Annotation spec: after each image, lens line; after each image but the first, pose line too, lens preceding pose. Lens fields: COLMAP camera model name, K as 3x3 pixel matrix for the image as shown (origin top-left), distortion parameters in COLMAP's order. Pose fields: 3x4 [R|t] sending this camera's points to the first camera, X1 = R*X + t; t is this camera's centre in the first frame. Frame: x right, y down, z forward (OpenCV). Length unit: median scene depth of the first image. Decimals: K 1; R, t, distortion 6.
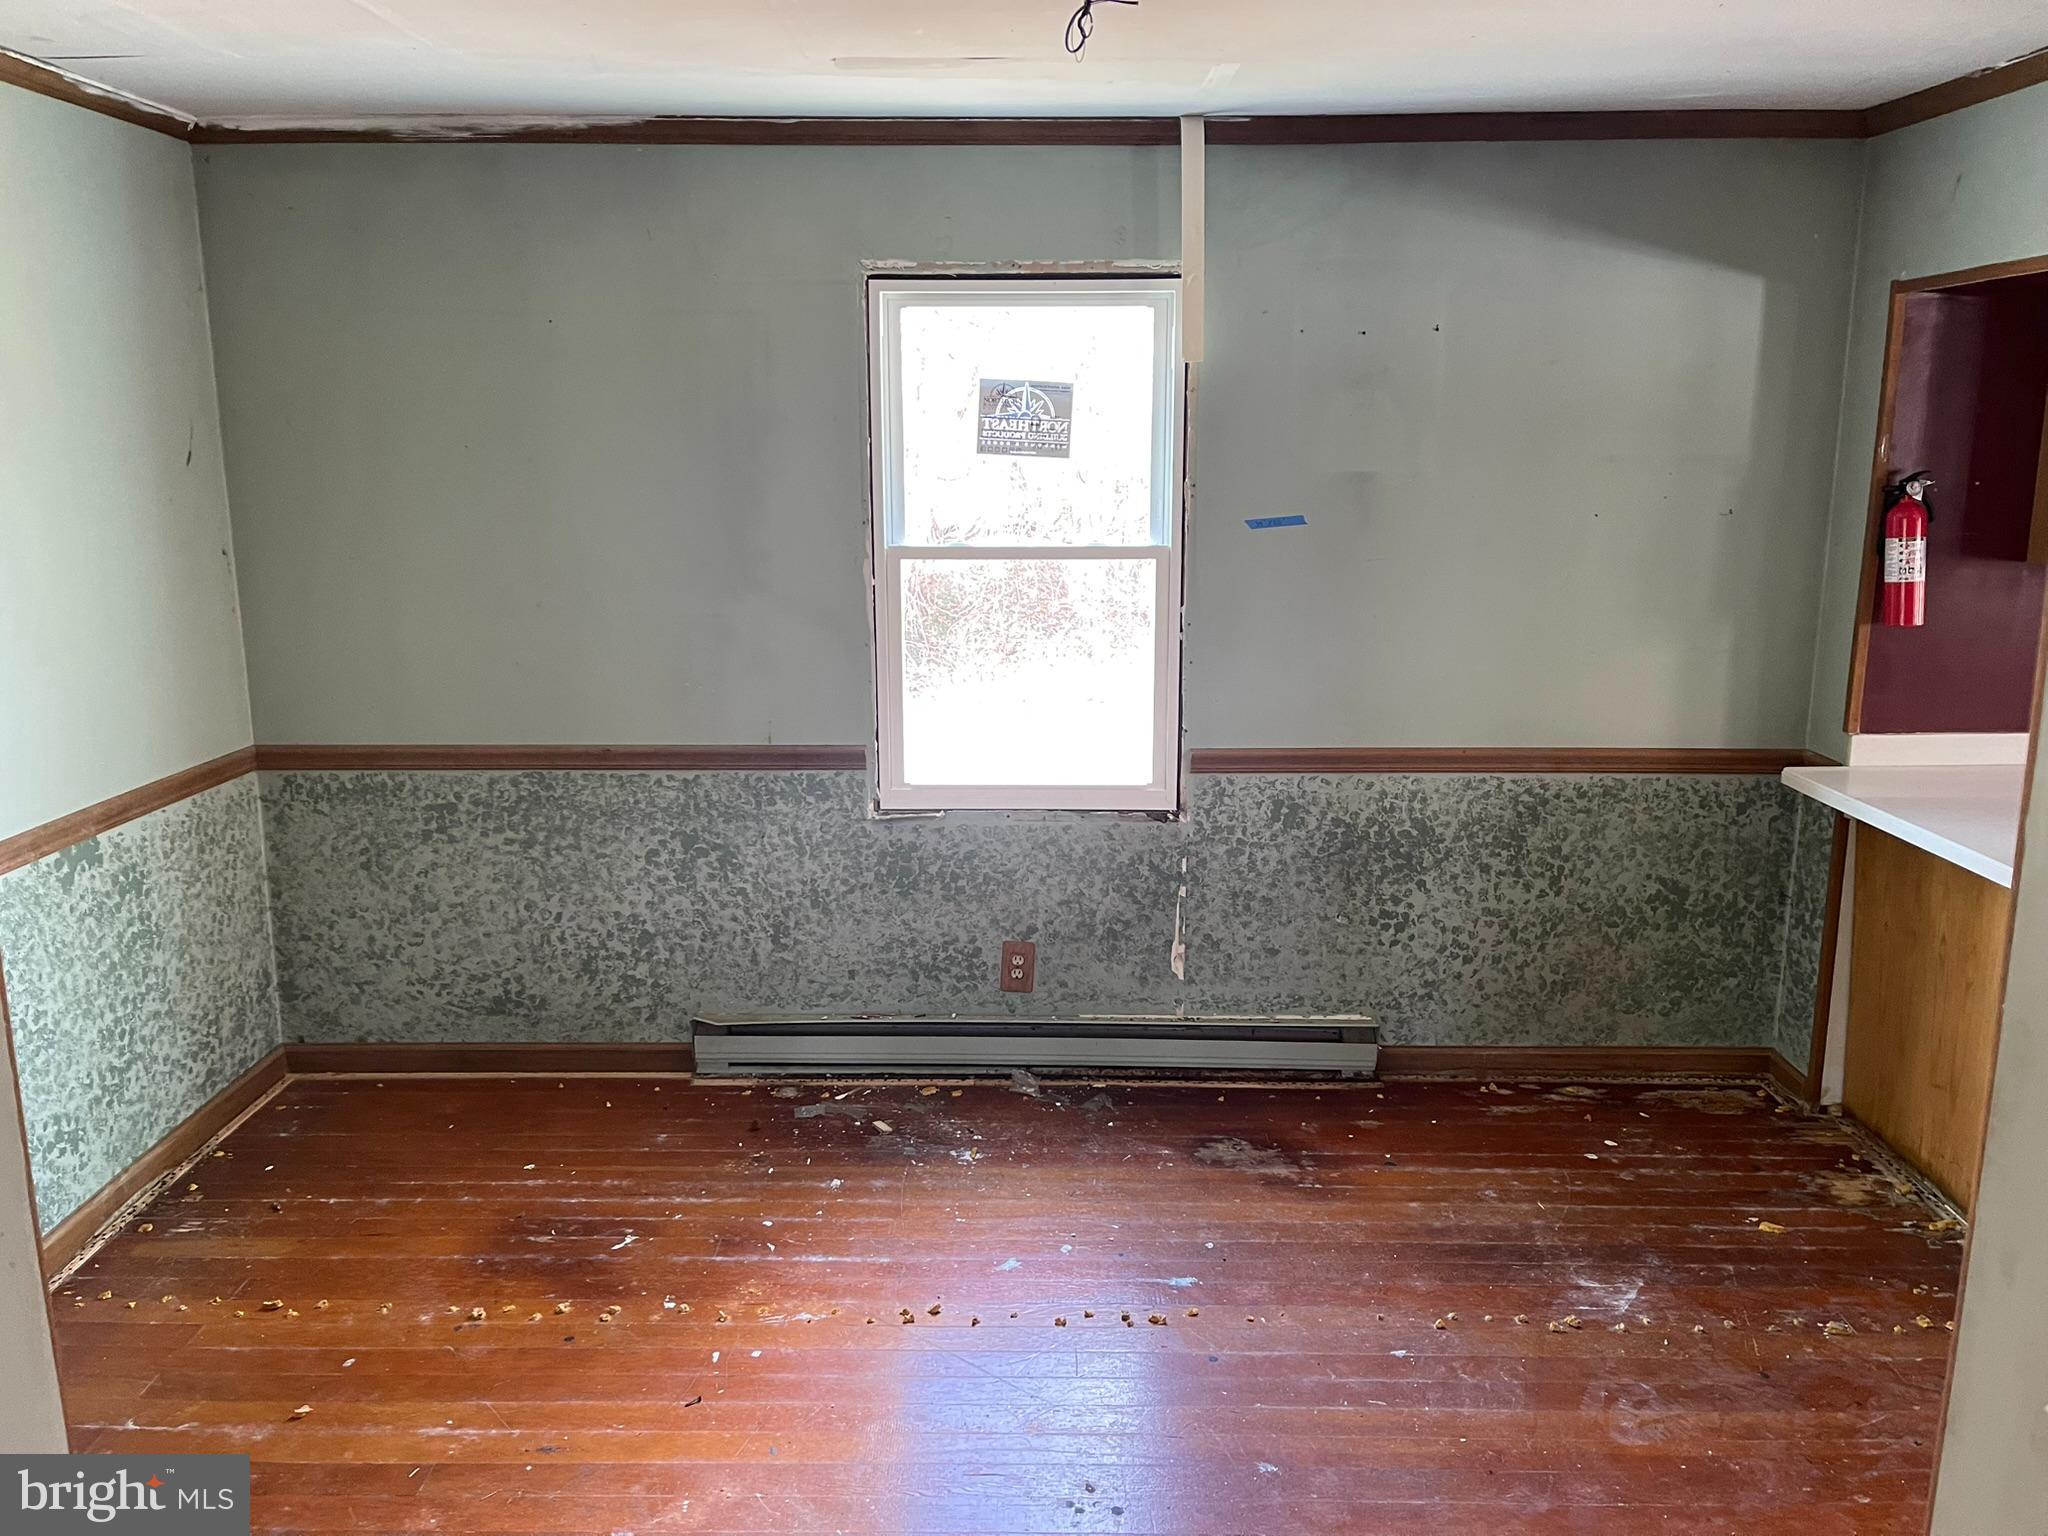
lens RADIAL K [[1541.1, 0, 1024.0], [0, 1541.1, 768.0], [0, 0, 1]] dist [0.142168, -0.184442]
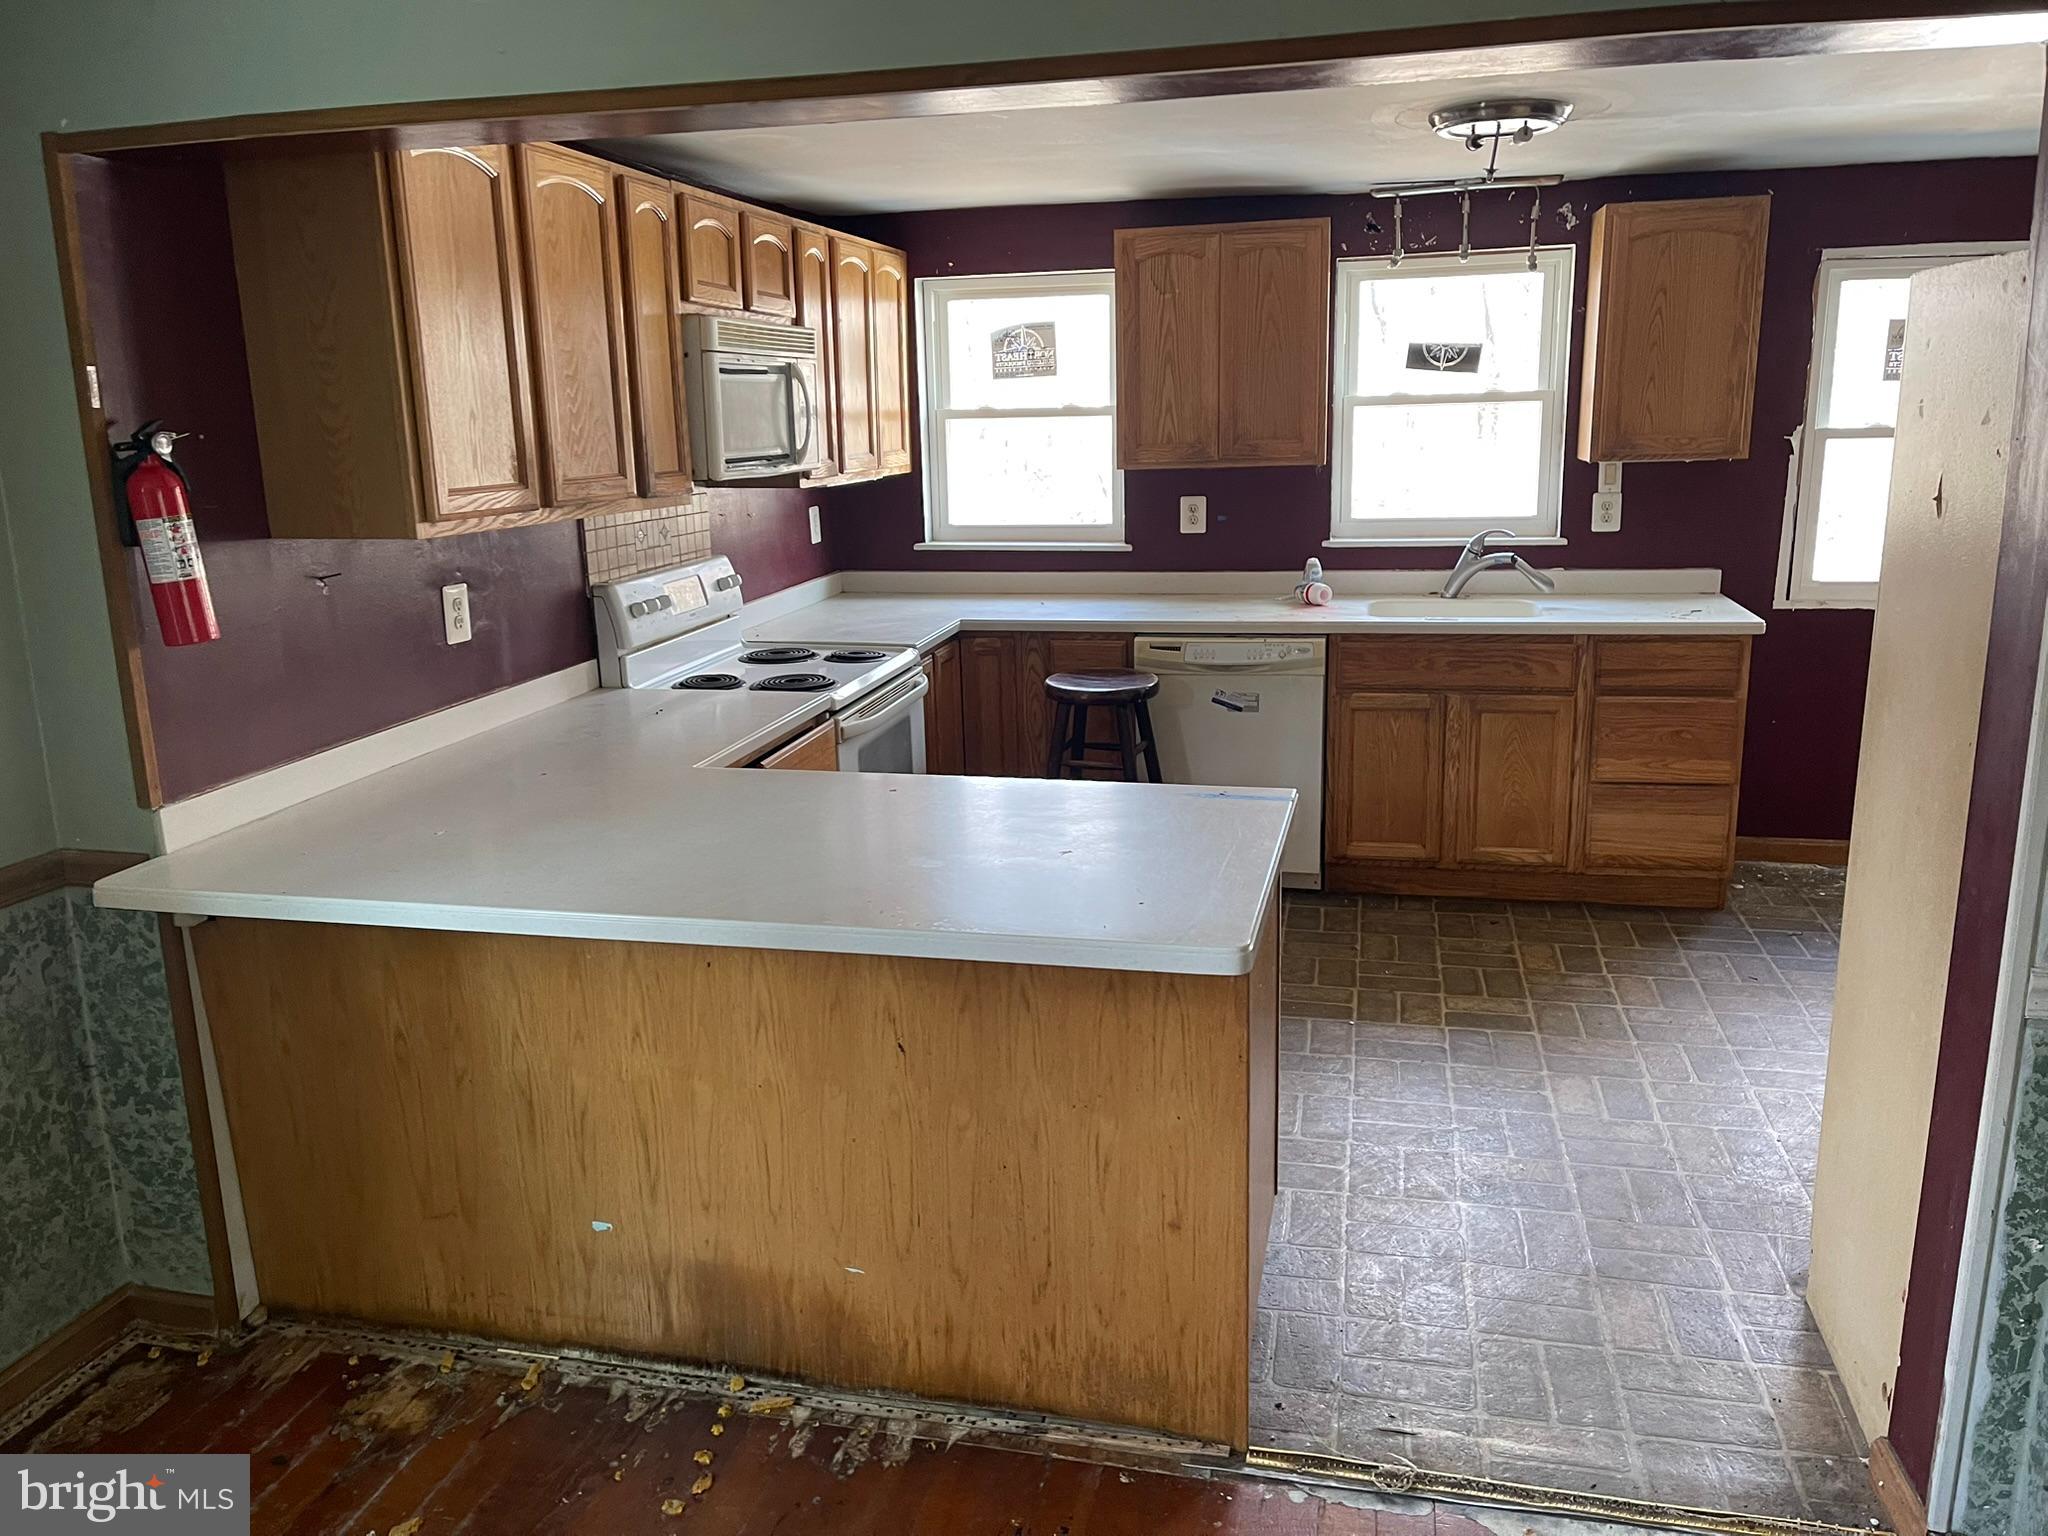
lens RADIAL K [[1541.1, 0, 1024.0], [0, 1541.1, 768.0], [0, 0, 1]] dist [0.142168, -0.184442]
pose [[0.234500, -0.224503, 0.945837, -0.029400], [0.221609, 0.959694, 0.172849, -0.069657], [-0.946520, 0.169073, 0.274800, 0.431131]]
